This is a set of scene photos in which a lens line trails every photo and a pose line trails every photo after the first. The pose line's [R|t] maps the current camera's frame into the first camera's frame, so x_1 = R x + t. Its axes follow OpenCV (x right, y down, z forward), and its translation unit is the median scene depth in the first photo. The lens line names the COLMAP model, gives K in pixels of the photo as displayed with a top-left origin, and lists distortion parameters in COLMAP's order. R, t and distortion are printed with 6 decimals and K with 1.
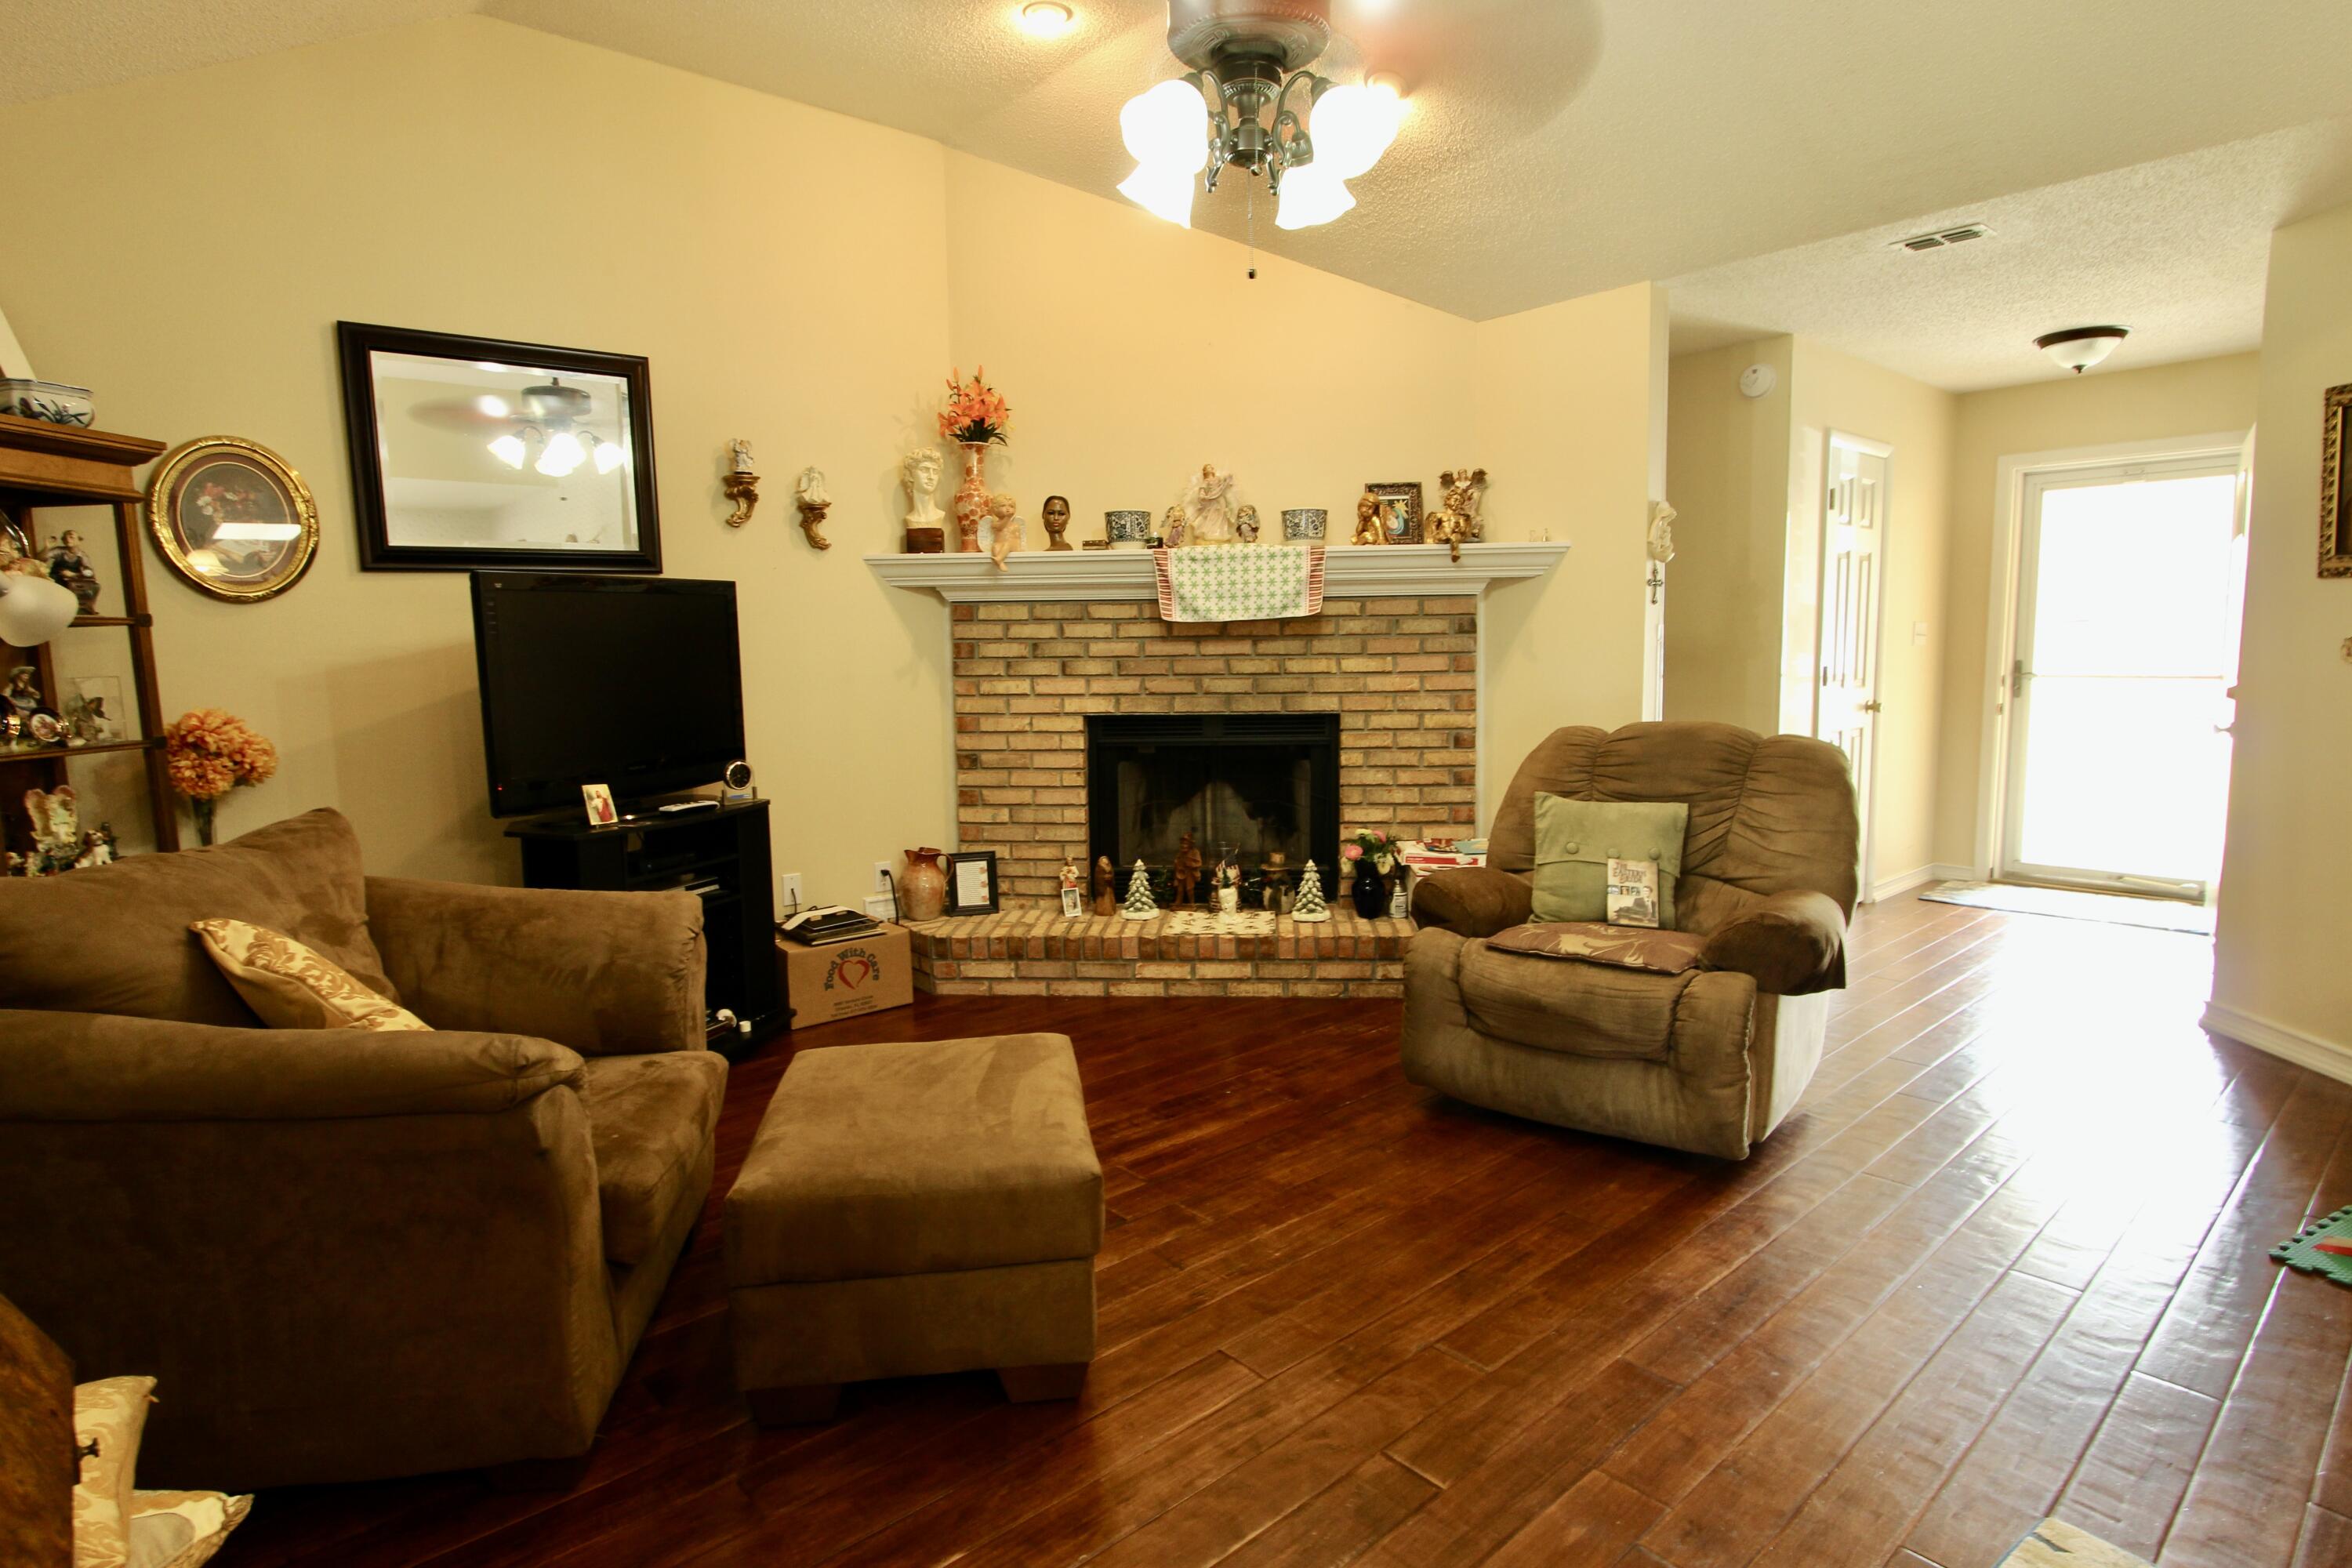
lens RADIAL K [[1205.5, 0, 1176.0], [0, 1205.5, 784.0], [0, 0, 1]] dist [-0.025828, 0.002297]
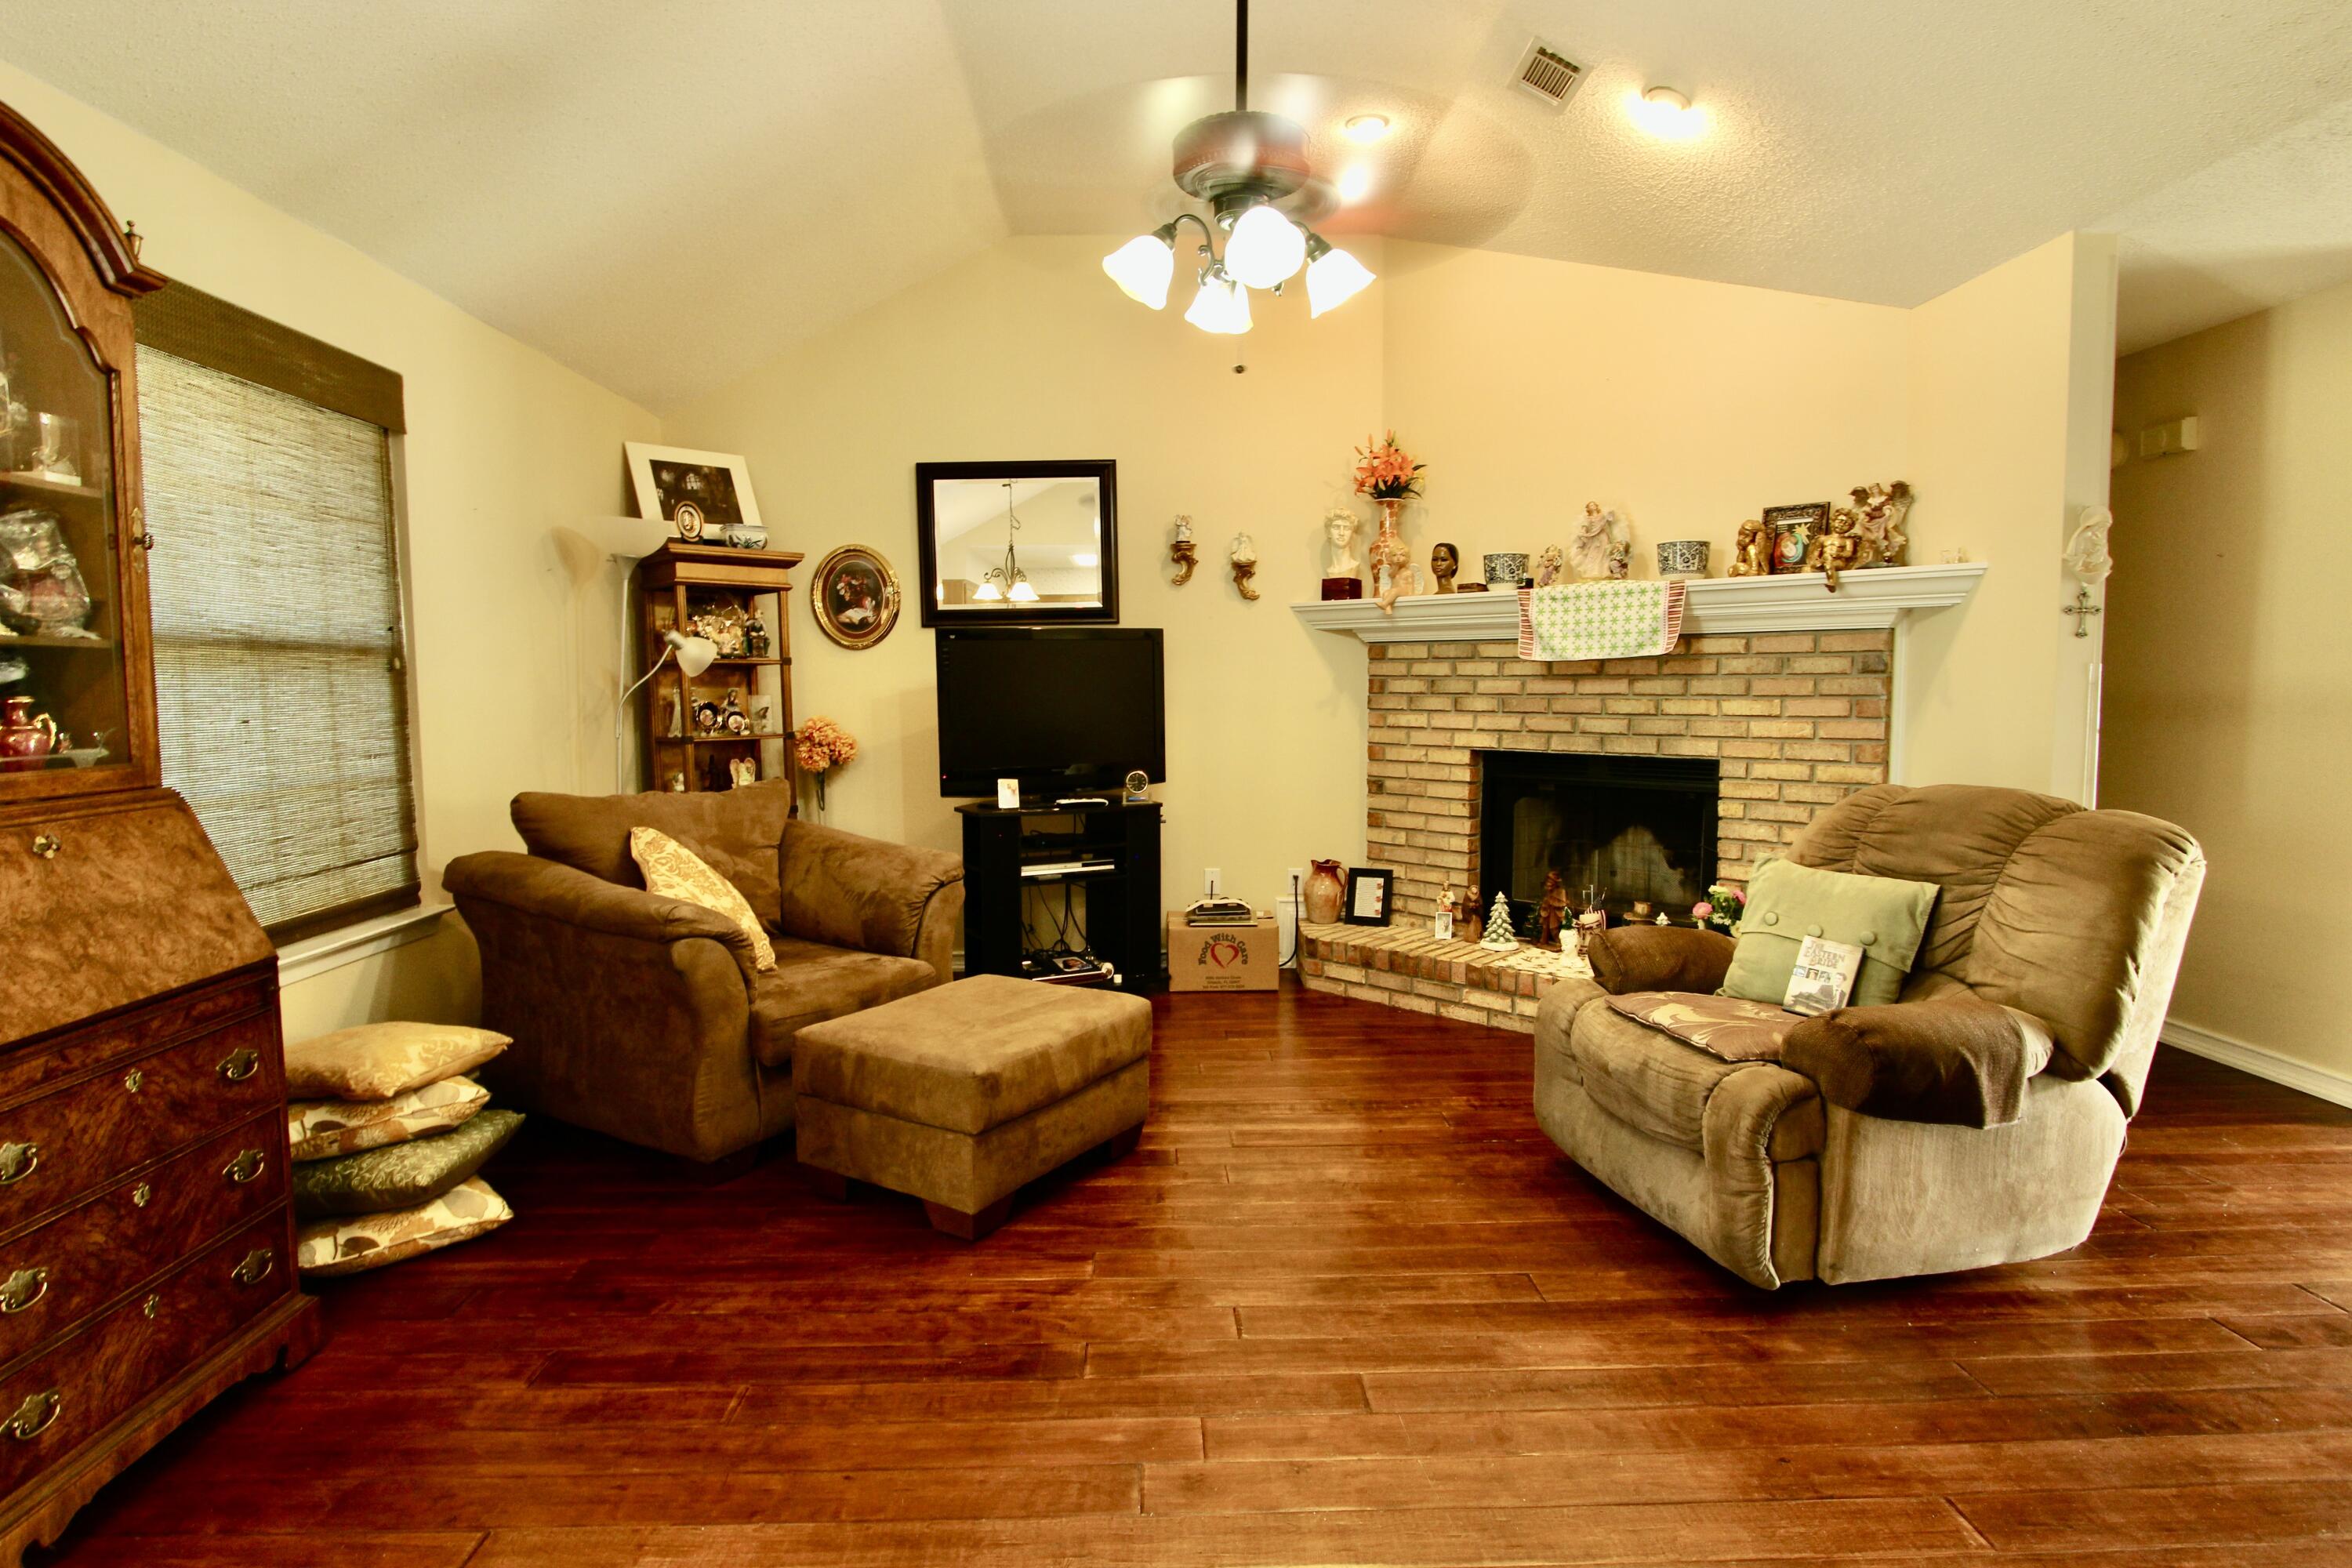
lens RADIAL K [[1205.5, 0, 1176.0], [0, 1205.5, 784.0], [0, 0, 1]] dist [-0.025828, 0.002297]
pose [[0.773262, 0.063116, -0.630938, 0.402241], [-0.079134, 0.996860, 0.002736, -0.009964], [0.629130, 0.047813, 0.775828, 0.030693]]
